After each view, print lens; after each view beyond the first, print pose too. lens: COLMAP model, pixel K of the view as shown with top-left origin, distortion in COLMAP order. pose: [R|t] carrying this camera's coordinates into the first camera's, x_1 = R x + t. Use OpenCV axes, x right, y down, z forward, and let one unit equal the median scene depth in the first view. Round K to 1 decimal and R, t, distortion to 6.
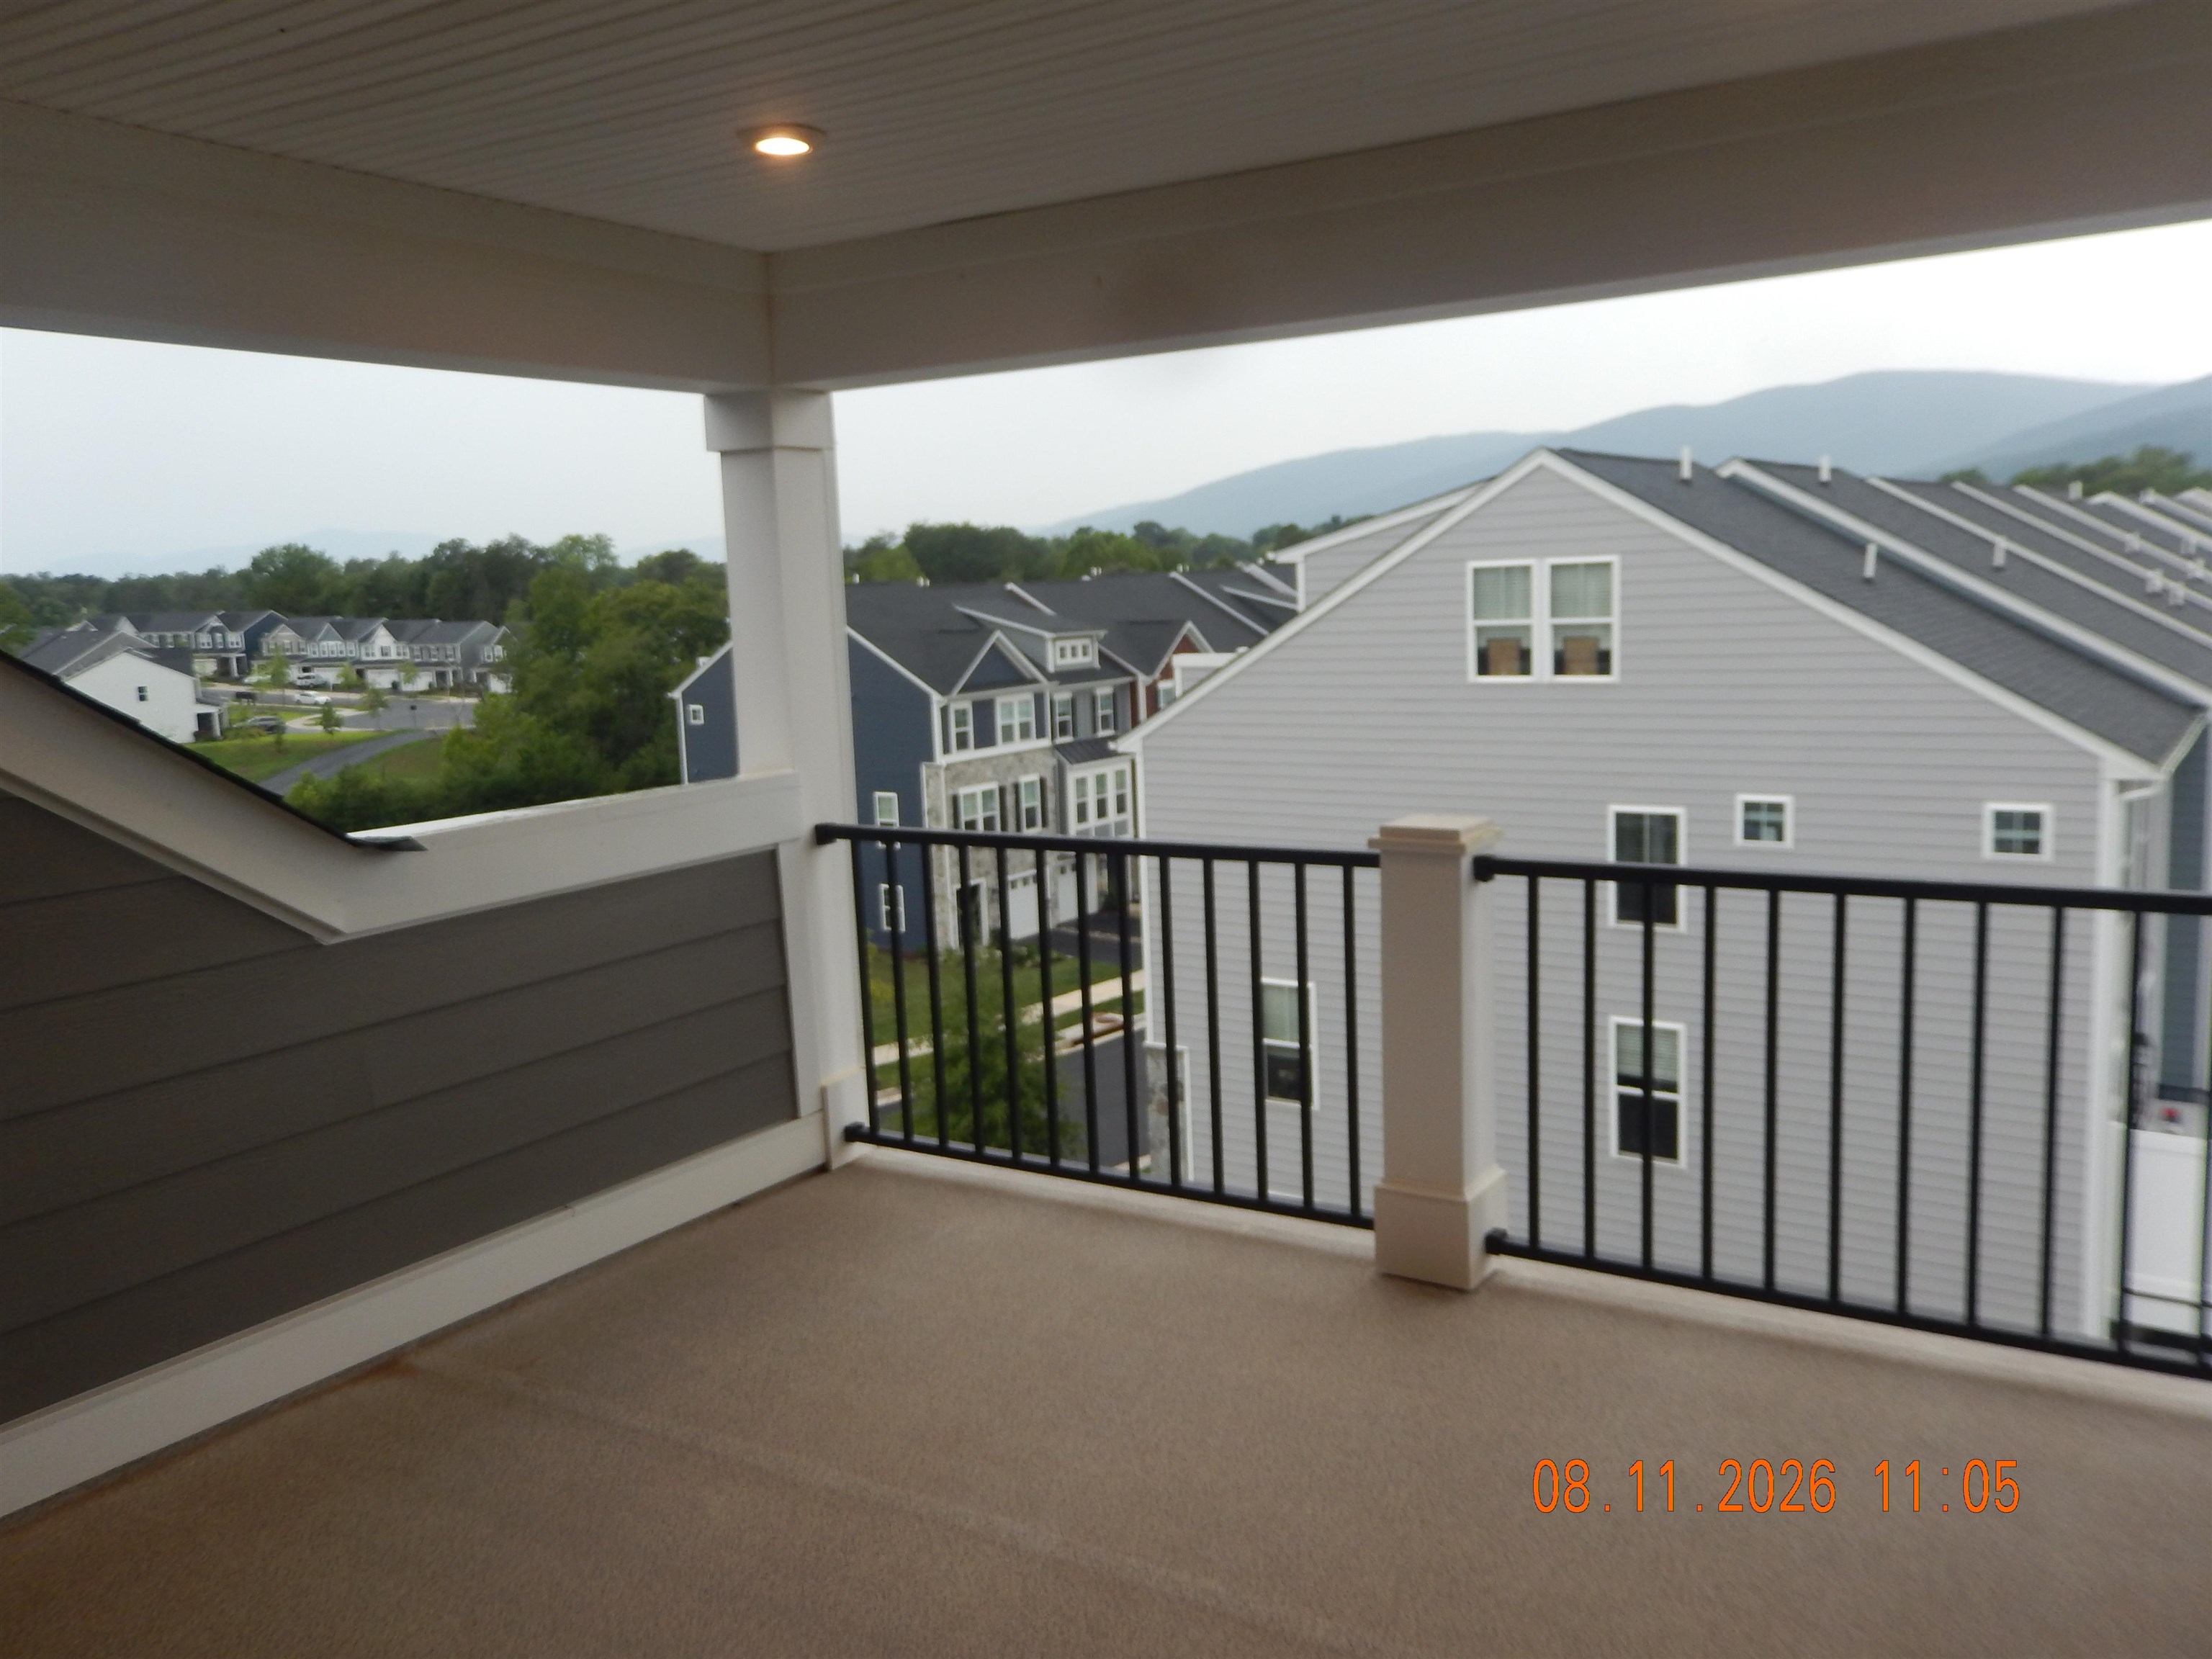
lens RADIAL K [[1711.3, 0, 1106.0], [0, 1711.3, 829.5], [0, 0, 1]] dist [0.034331, -0.011058]
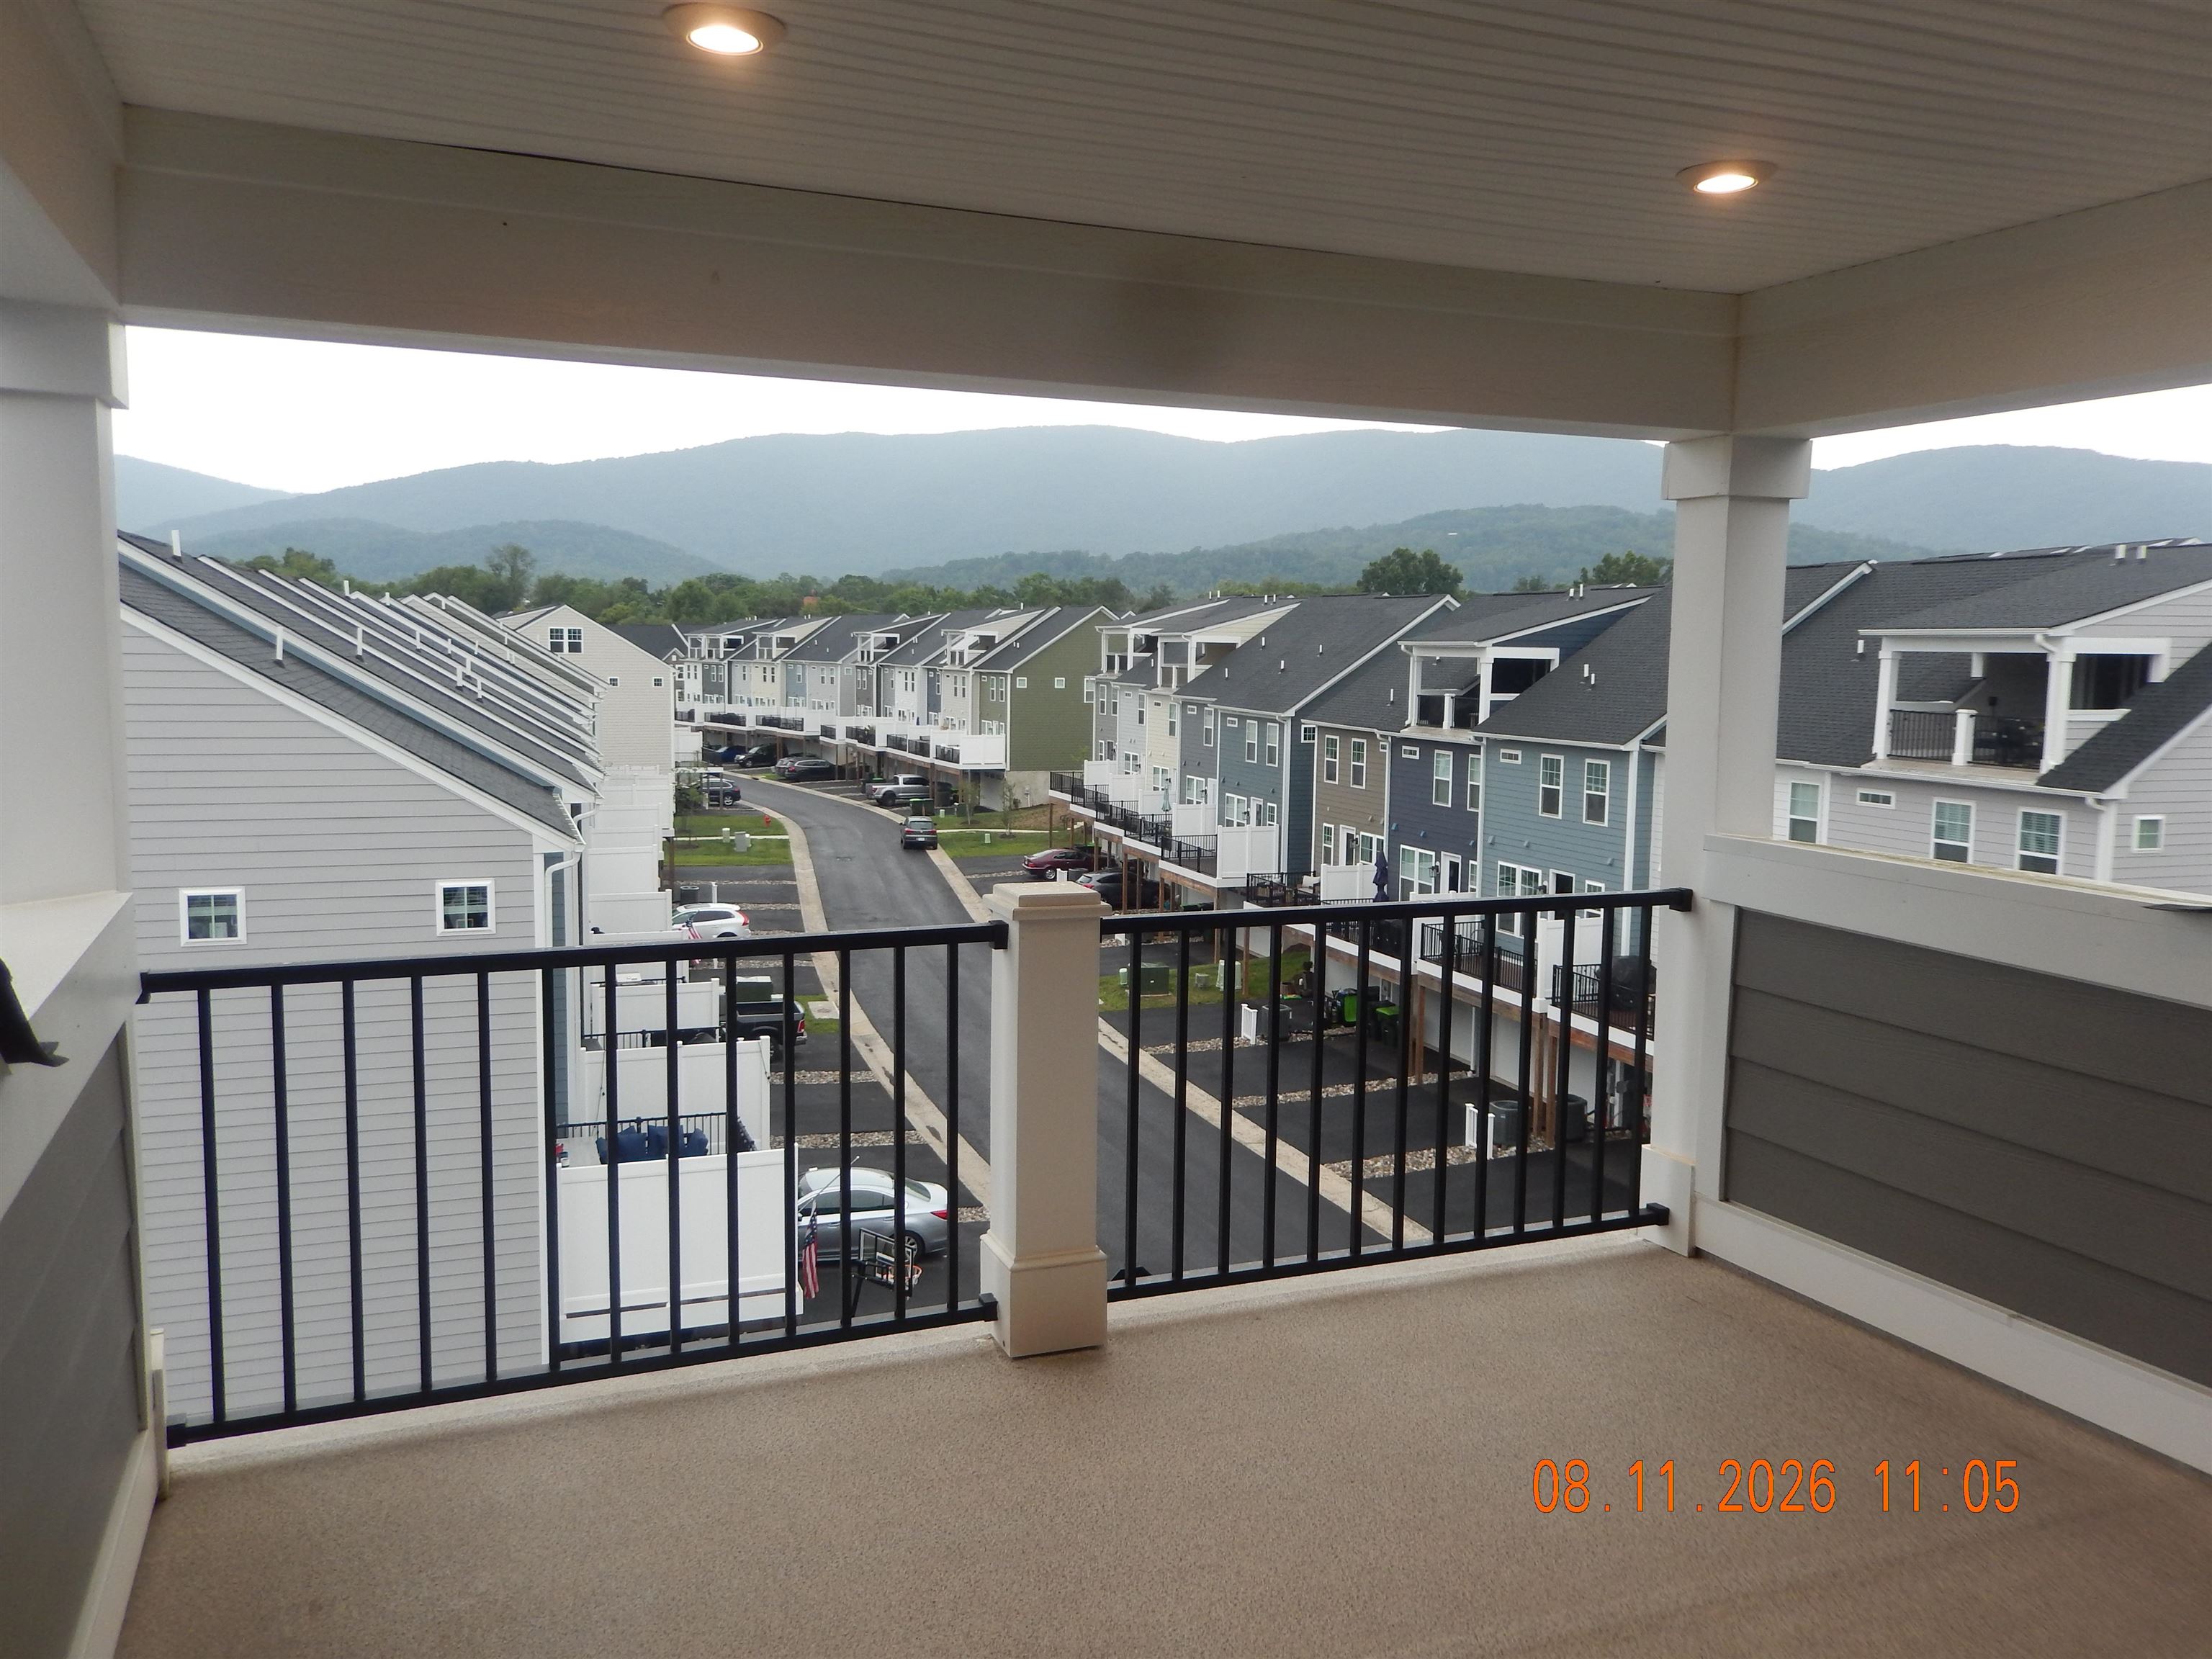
lens RADIAL K [[1711.3, 0, 1106.0], [0, 1711.3, 829.5], [0, 0, 1]] dist [0.034331, -0.011058]
pose [[0.572311, -0.036123, 0.819241, -0.105962], [0.077681, 0.996925, -0.010310, -0.004598], [-0.816349, 0.069539, 0.573357, 0.067023]]
